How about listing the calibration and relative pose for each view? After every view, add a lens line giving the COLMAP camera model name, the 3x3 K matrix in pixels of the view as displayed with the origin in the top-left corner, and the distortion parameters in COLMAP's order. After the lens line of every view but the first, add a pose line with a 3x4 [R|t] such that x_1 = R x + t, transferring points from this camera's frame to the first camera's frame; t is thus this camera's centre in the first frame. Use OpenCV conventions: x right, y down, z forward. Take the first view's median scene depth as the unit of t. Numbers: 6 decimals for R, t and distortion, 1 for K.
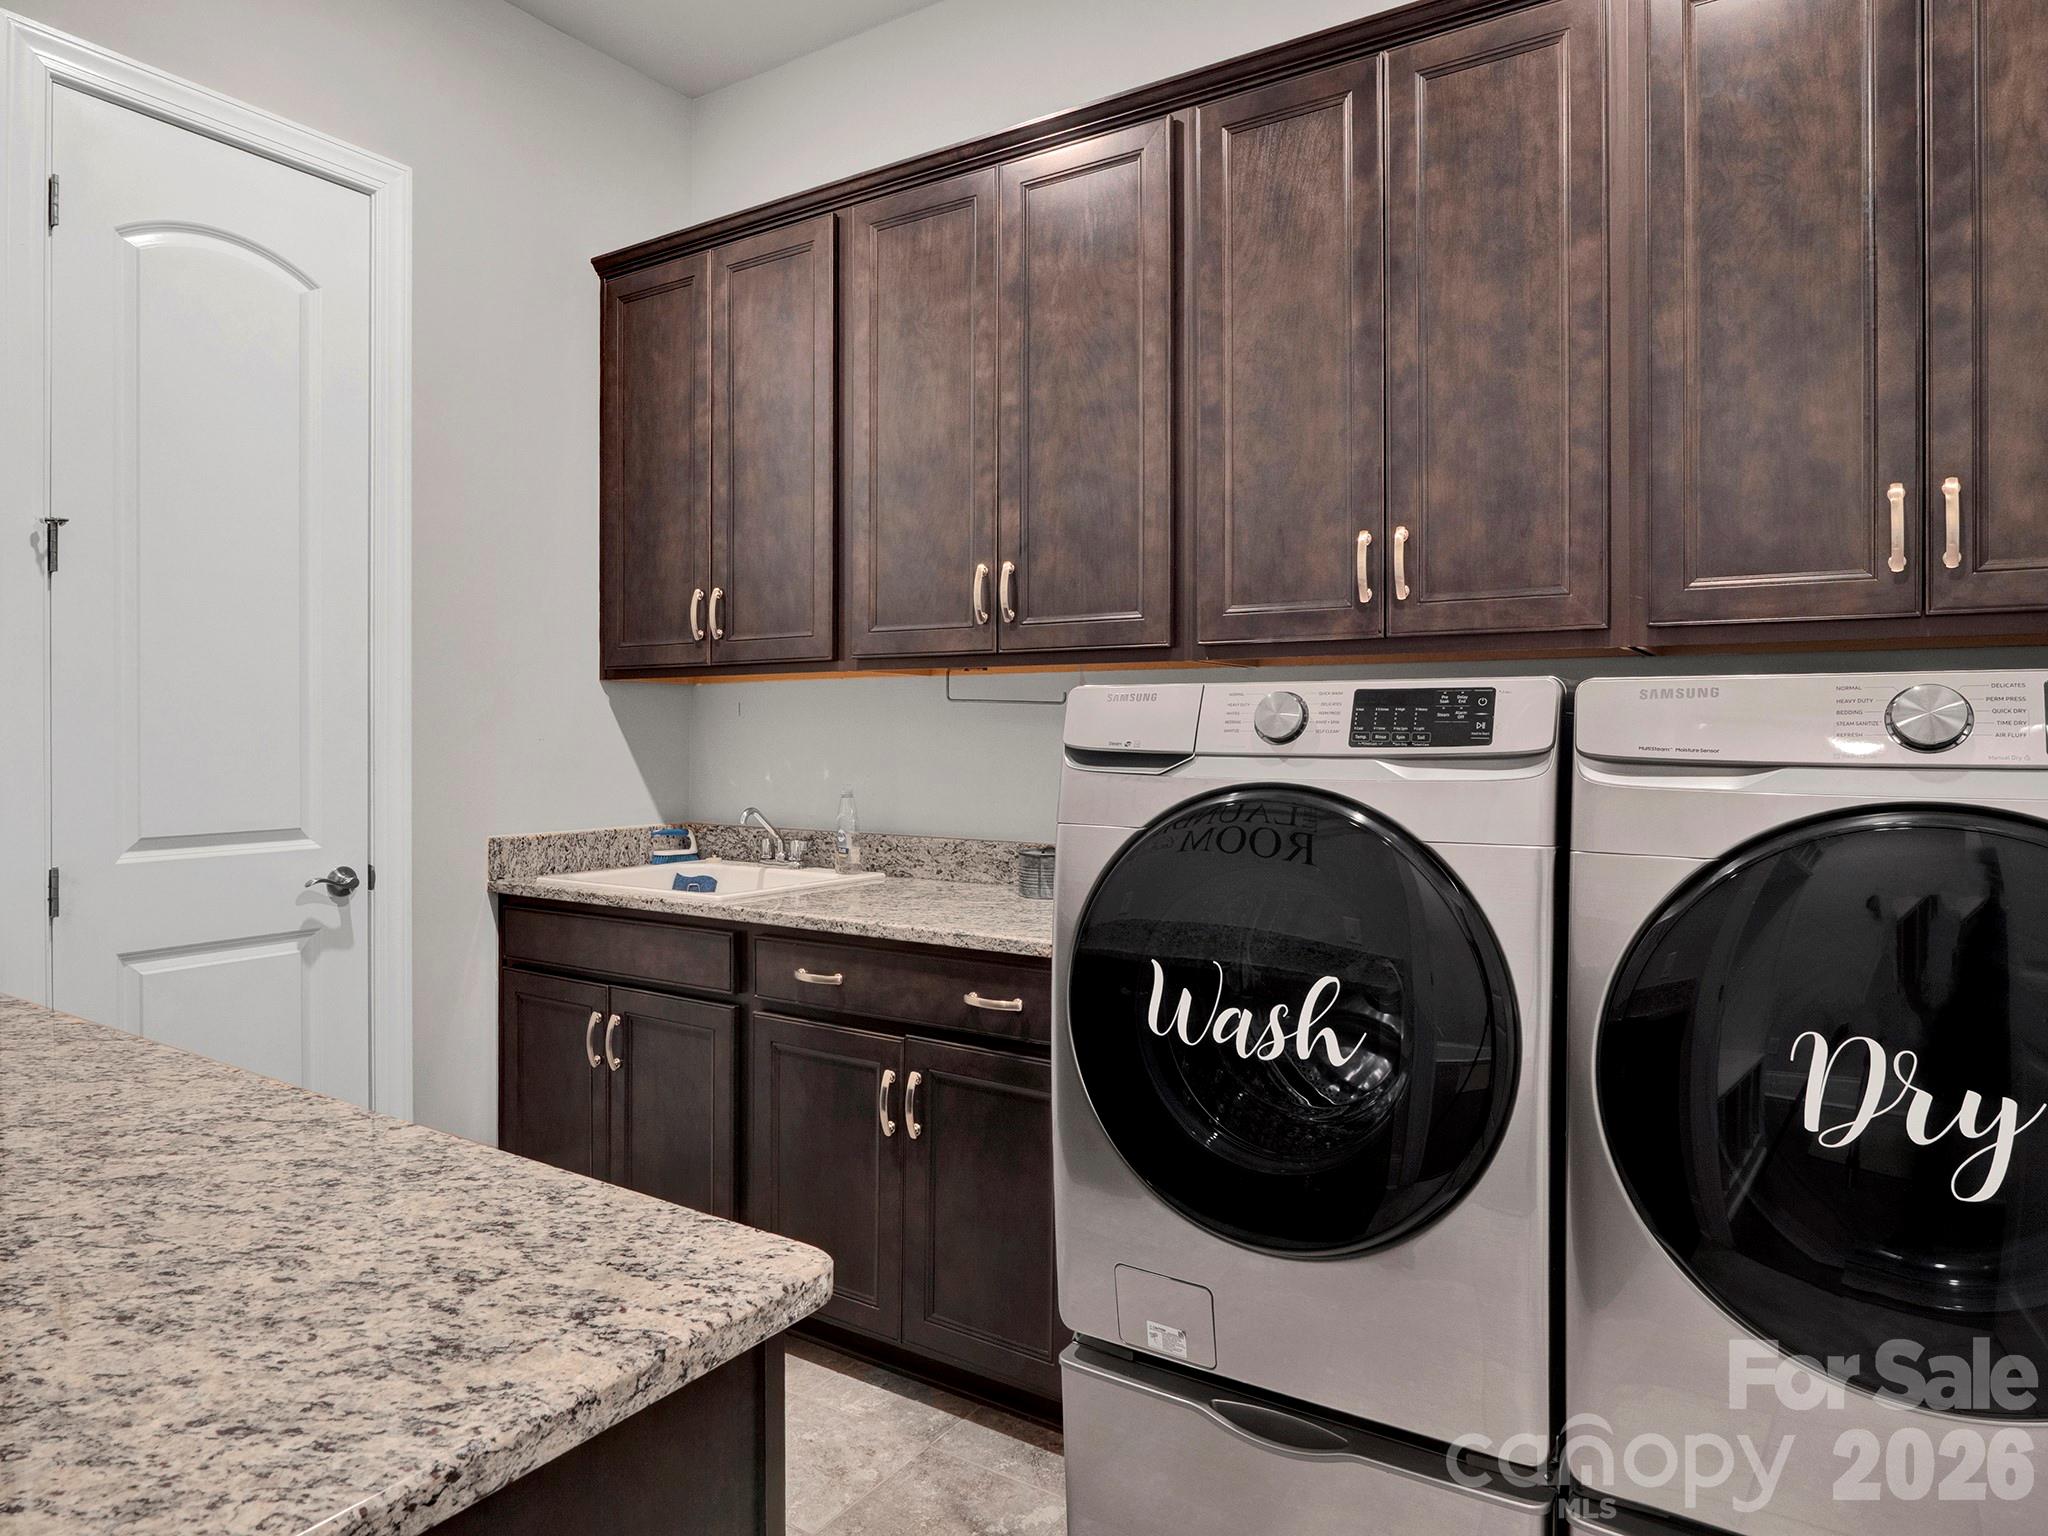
lens RADIAL K [[1309.5, 0, 990.7], [0, 1309.5, 741.6], [0, 0, 1]] dist [-0.010576, -0.003130]
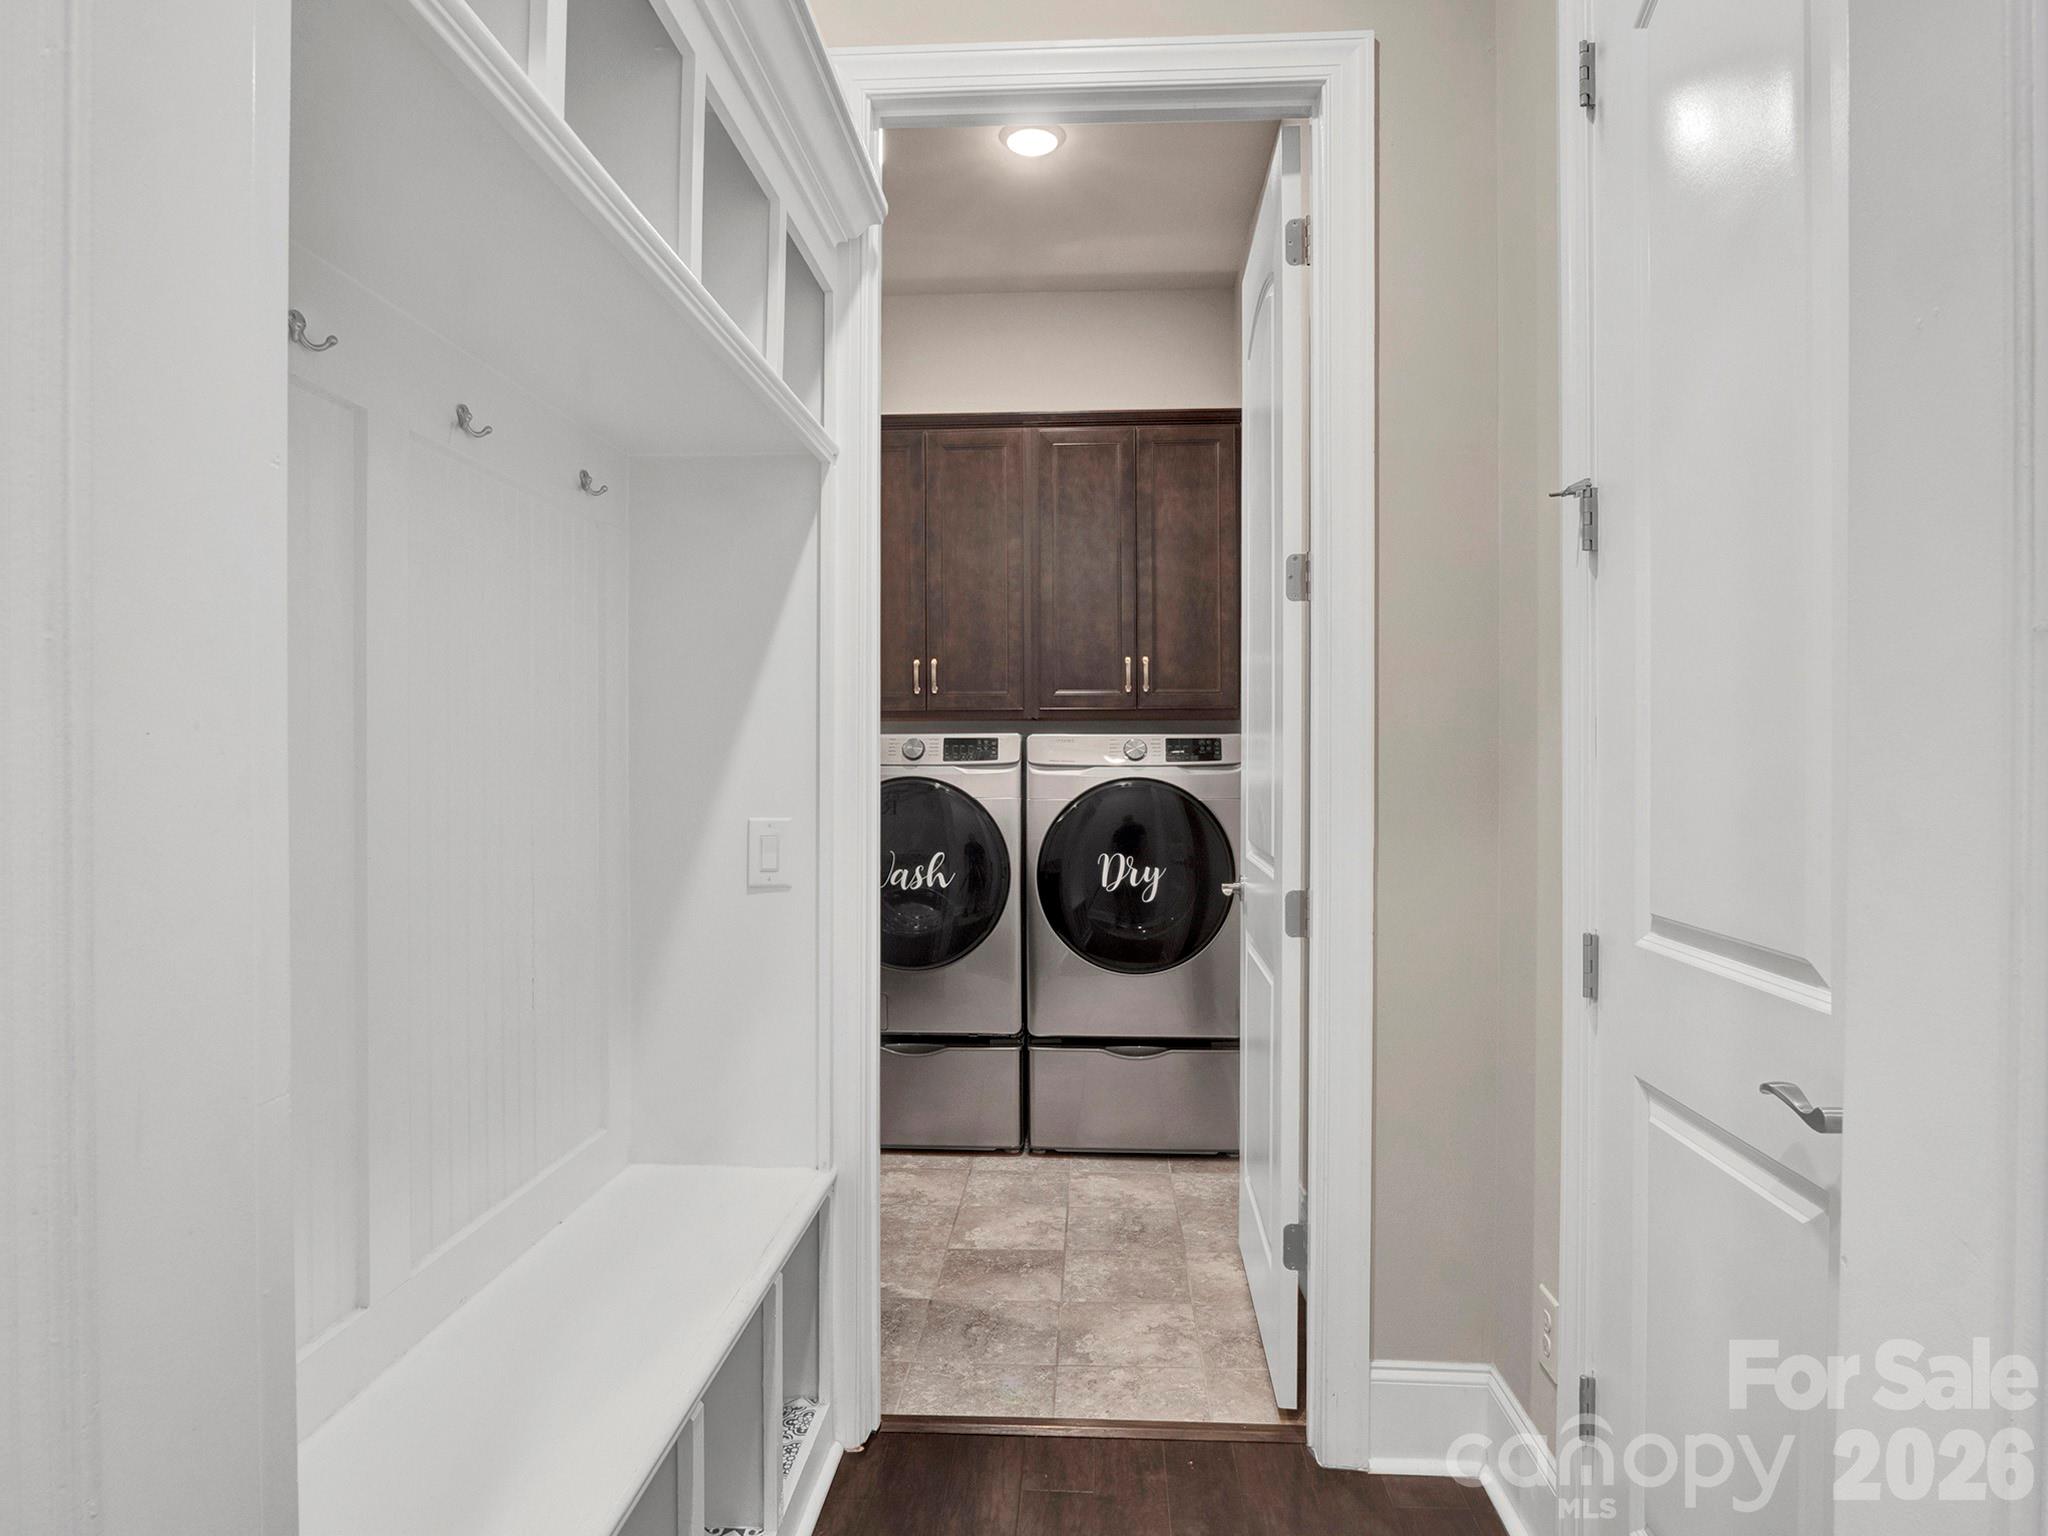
lens RADIAL K [[1309.5, 0, 1025.3], [0, 1309.5, 764.2], [0, 0, 1]] dist [-0.010576, -0.003130]
pose [[0.868300, -0.006622, 0.495995, -0.814519], [0.007328, 0.999973, 0.000522, 0.009512], [-0.495985, 0.003182, 0.868325, -1.220434]]
